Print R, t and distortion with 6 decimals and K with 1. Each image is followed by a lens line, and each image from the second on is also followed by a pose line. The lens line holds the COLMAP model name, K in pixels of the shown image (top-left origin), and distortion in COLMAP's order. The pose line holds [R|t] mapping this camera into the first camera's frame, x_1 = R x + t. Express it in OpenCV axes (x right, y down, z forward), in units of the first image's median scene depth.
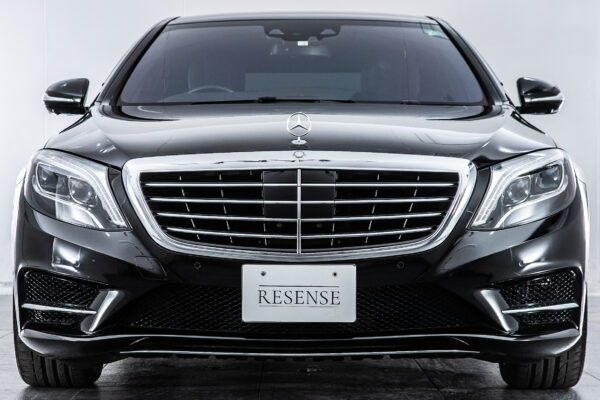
lens RADIAL K [[1667.7, 0, 300.0], [0, 1667.7, 200.0], [0, 0, 1]] dist [0.120115, 0.536145]
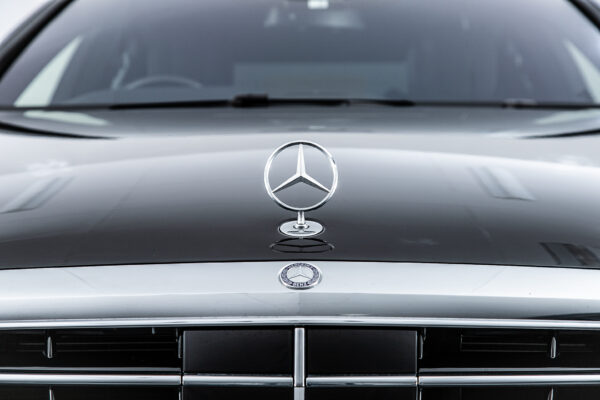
lens RADIAL K [[1277.5, 0, 300.0], [0, 1277.5, 200.0], [0, 0, 1]] dist [0.017363, 0.047040]
pose [[0.999866, 0.000293, -0.016371, 0.002911], [0.000035, 0.999800, 0.020003, -0.039586], [0.016374, -0.020001, 0.999666, 0.645947]]
